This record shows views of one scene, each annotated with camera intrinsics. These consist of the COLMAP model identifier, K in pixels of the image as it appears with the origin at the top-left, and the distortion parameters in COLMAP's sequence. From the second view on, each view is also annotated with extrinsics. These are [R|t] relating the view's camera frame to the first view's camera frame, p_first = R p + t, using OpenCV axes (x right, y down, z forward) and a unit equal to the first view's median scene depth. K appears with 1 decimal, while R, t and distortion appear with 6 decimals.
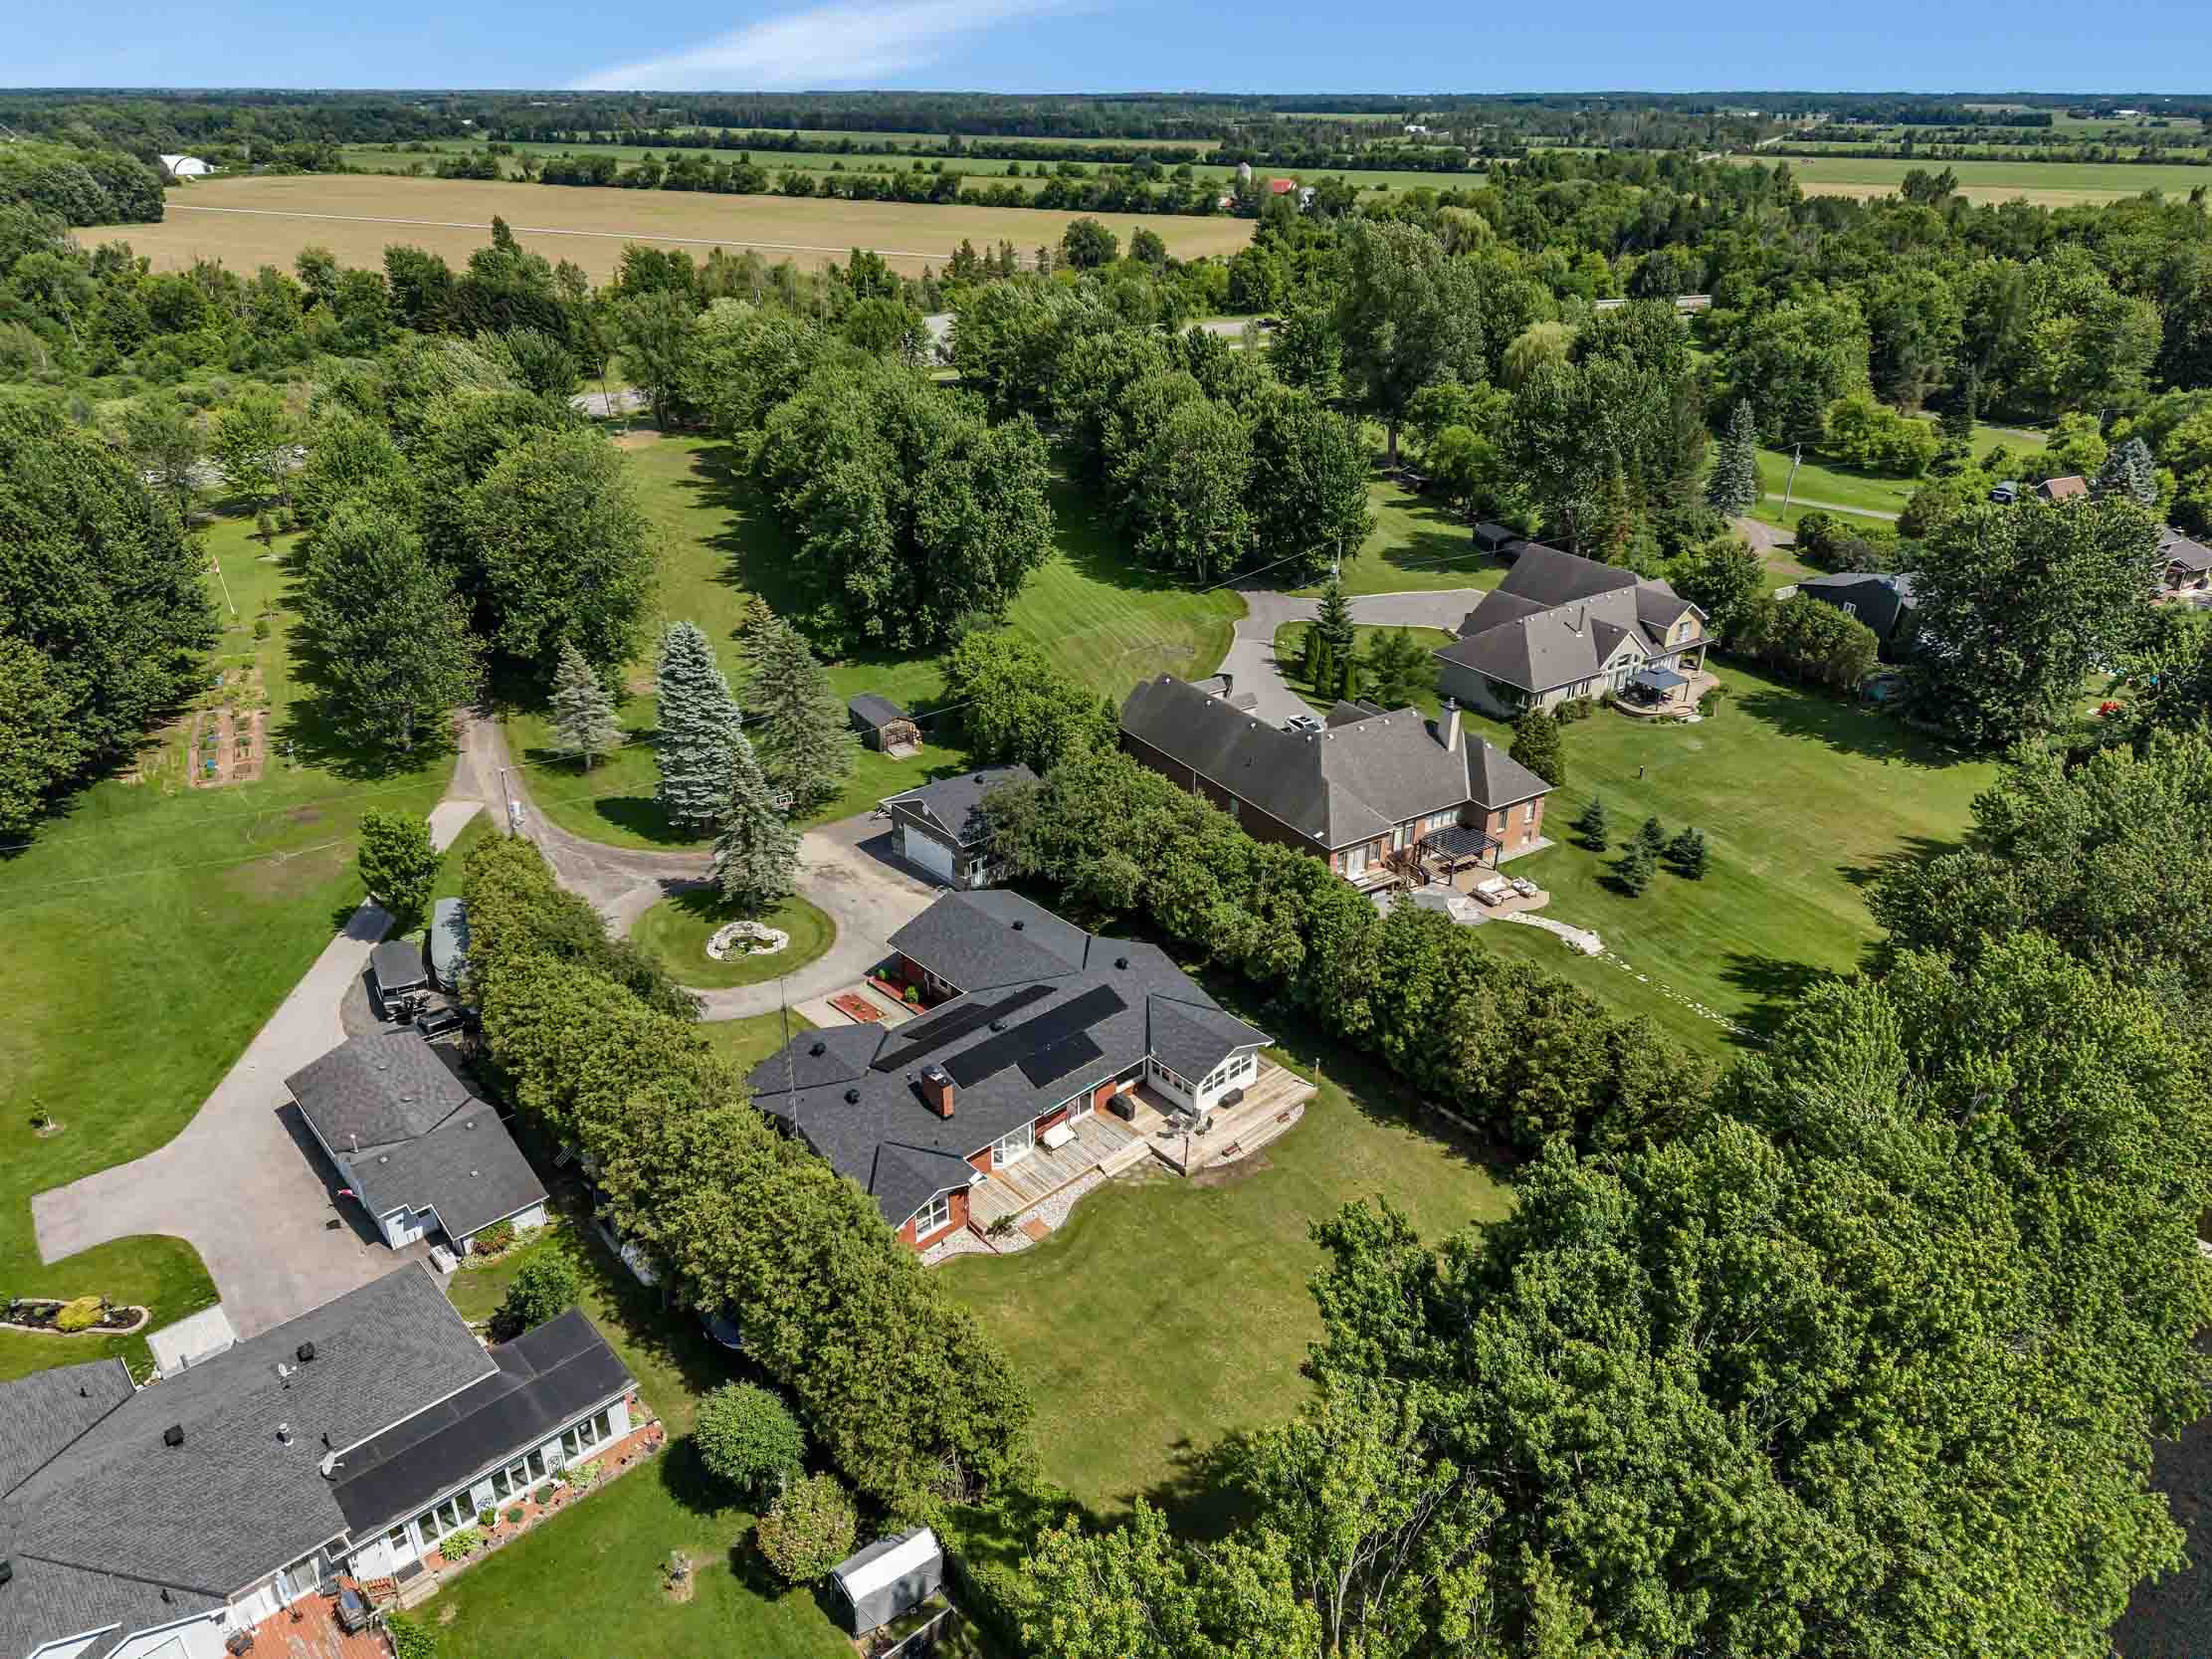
lens RADIAL K [[1475.3, 0, 1114.2], [0, 1475.3, 800.4], [0, 0, 1]] dist [0.028593, -0.025481]
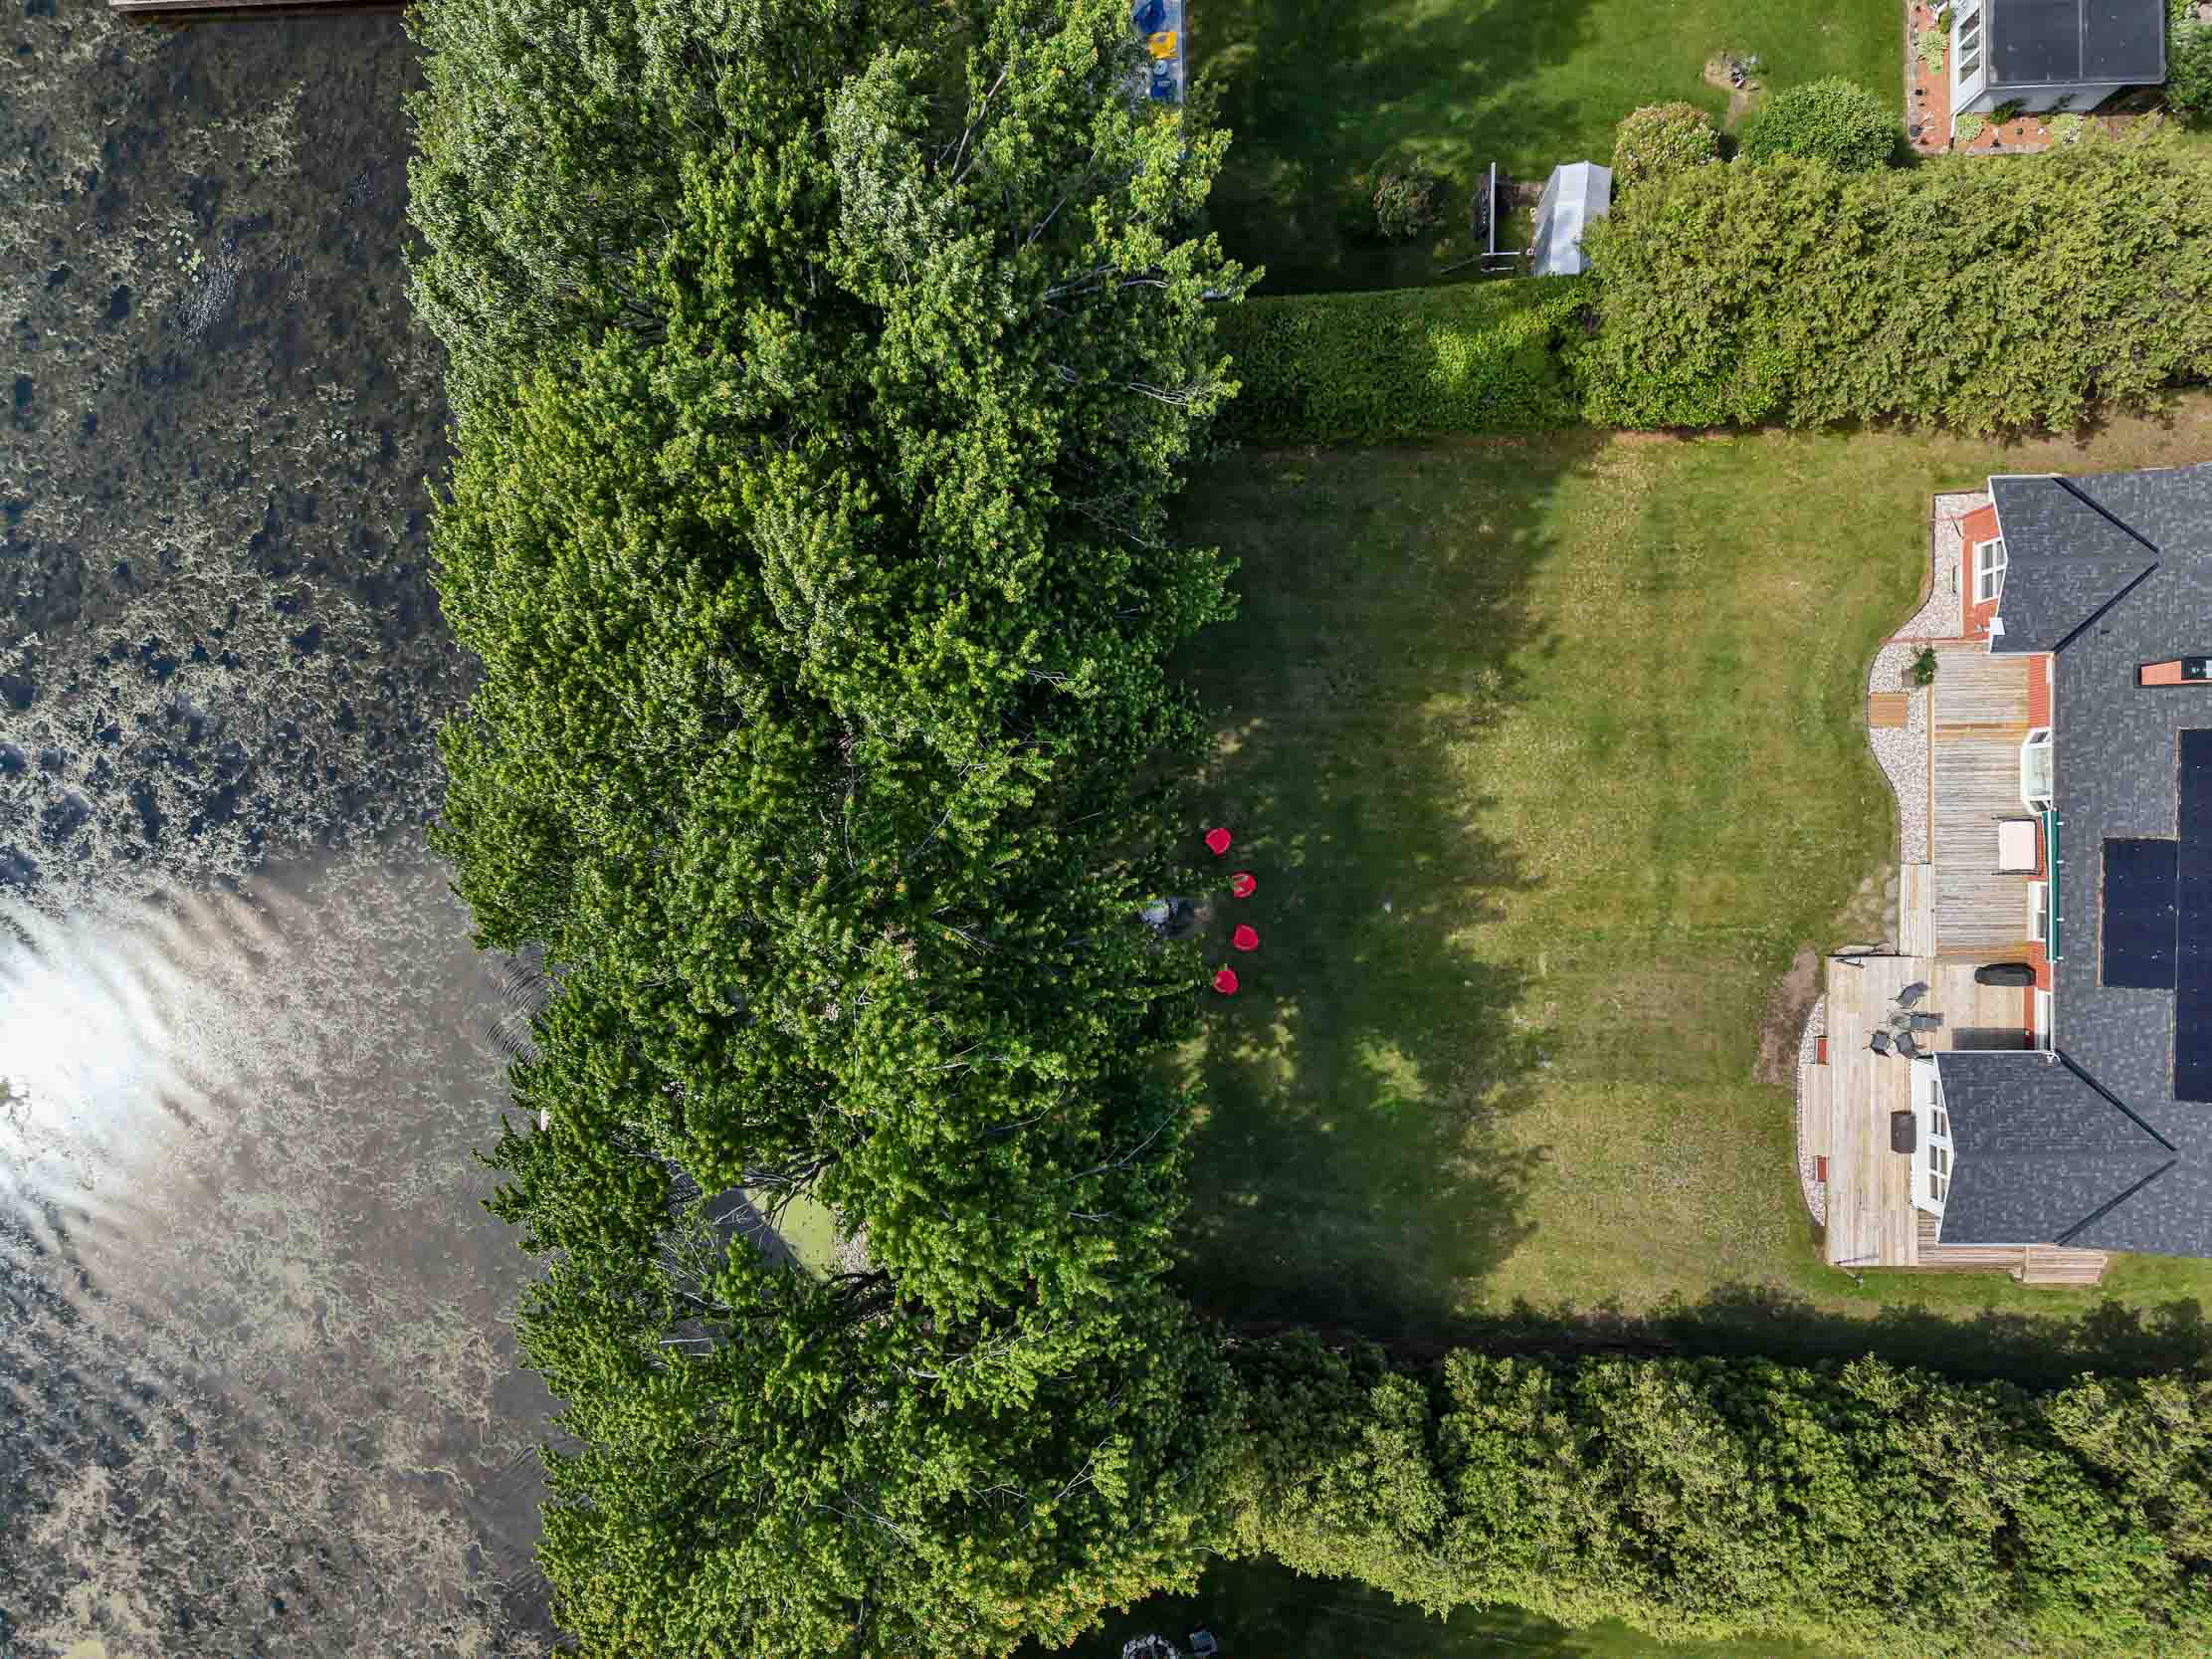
lens RADIAL K [[1475.3, 0, 1119.5], [0, 1475.3, 837.8], [0, 0, 1]] dist [0.028593, -0.025481]
pose [[-0.680176, 0.732998, 0.008617, 0.155404], [-0.294315, -0.283834, 0.912588, -0.172882], [0.671371, 0.618184, 0.408790, 0.343166]]
